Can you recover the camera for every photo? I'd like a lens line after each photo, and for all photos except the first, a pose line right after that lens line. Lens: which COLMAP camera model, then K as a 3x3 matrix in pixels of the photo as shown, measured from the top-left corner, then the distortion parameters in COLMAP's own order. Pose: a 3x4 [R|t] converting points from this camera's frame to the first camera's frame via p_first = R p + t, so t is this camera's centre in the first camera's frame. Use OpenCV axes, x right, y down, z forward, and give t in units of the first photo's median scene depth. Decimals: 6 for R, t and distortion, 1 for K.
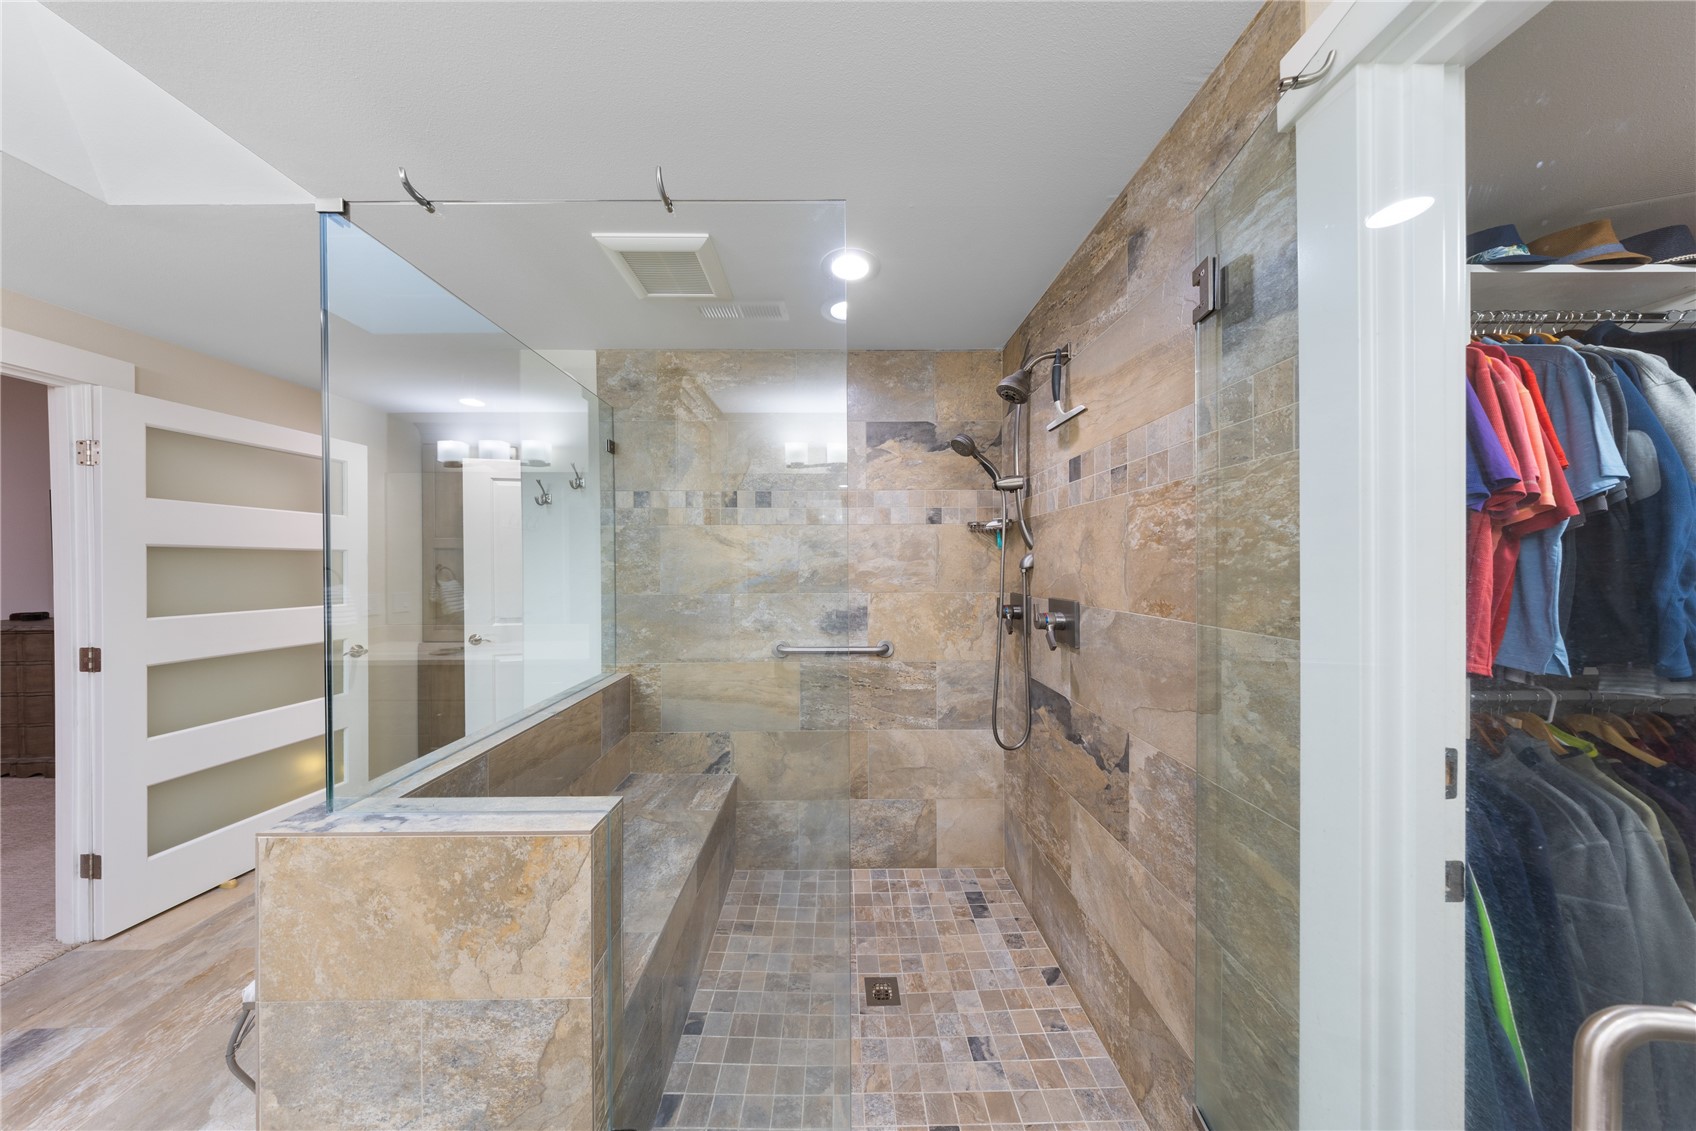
lens RADIAL K [[477.5, 0, 840.1], [0, 477.5, 569.9], [0, 0, 1]] dist [0.000232, -0.000074]
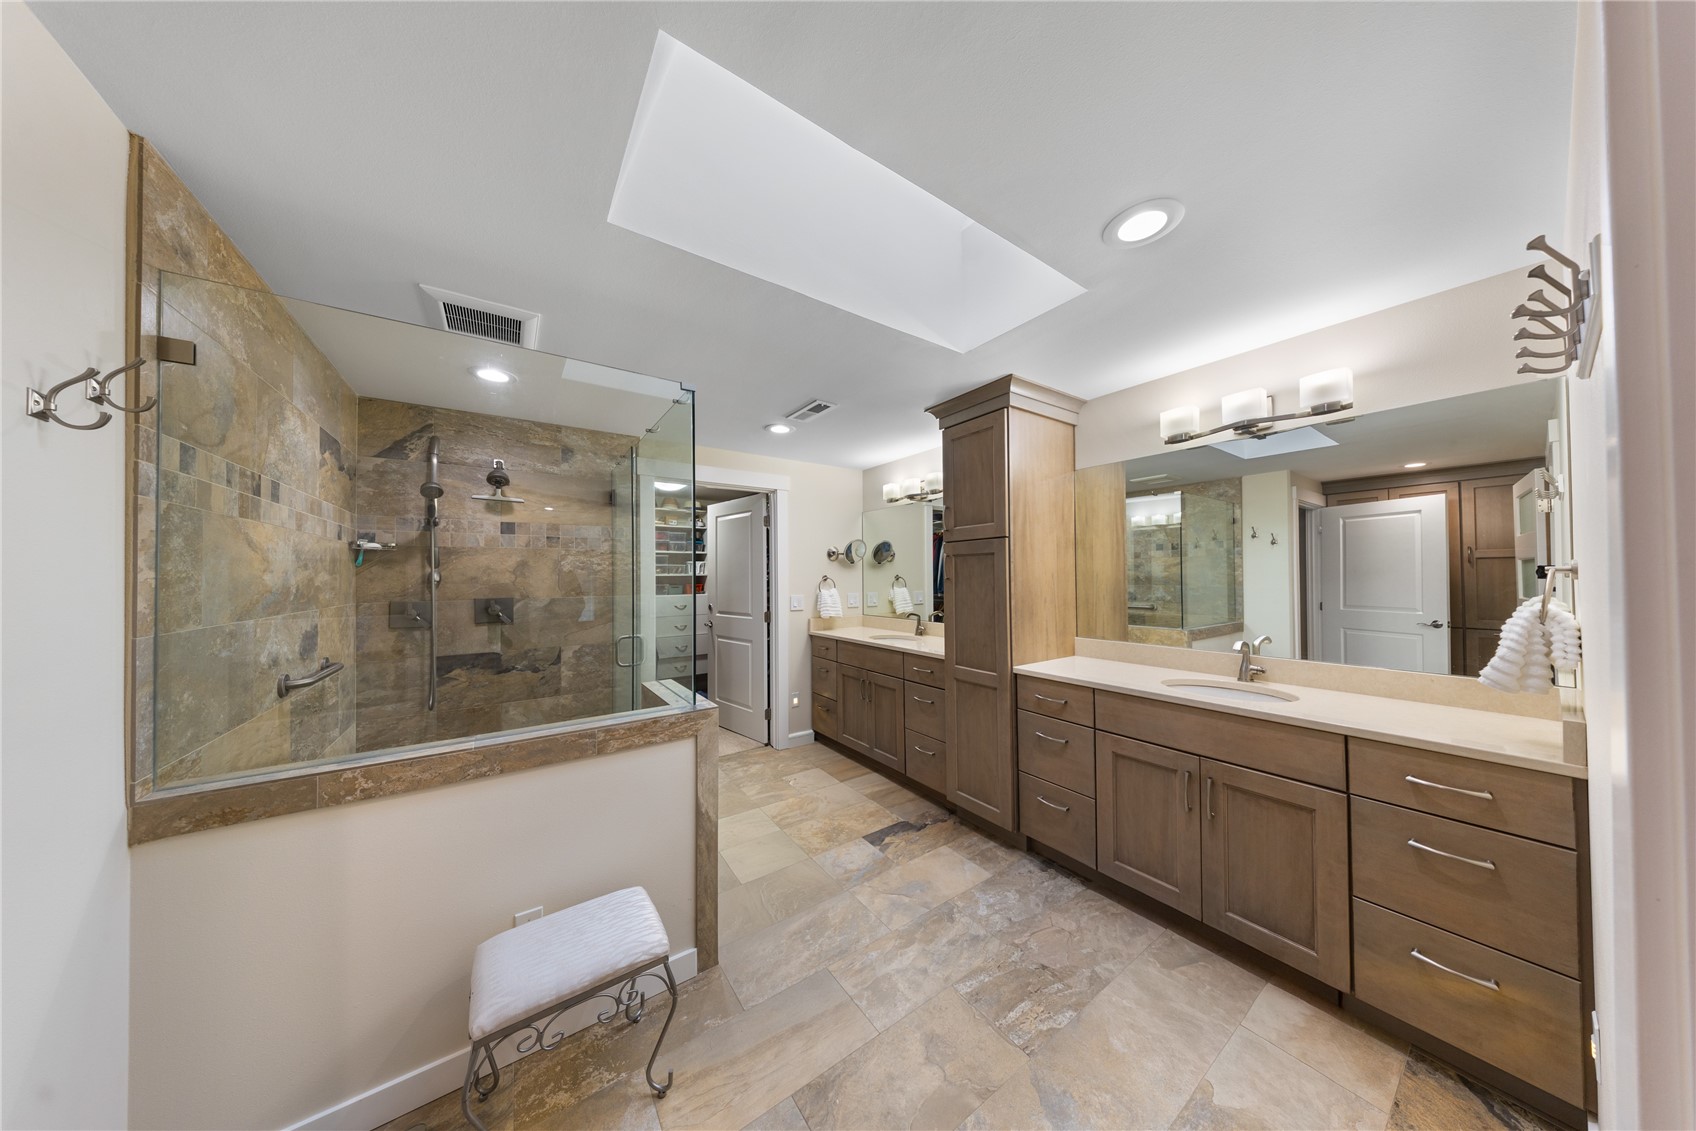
lens RADIAL K [[477.5, 0, 840.1], [0, 477.5, 569.9], [0, 0, 1]] dist [0.000232, -0.000074]
pose [[-0.558277, 0.018827, 0.829441, -1.478621], [0.017473, 0.999788, -0.010933, 0.000153], [-0.829471, 0.008389, -0.558487, 0.777910]]
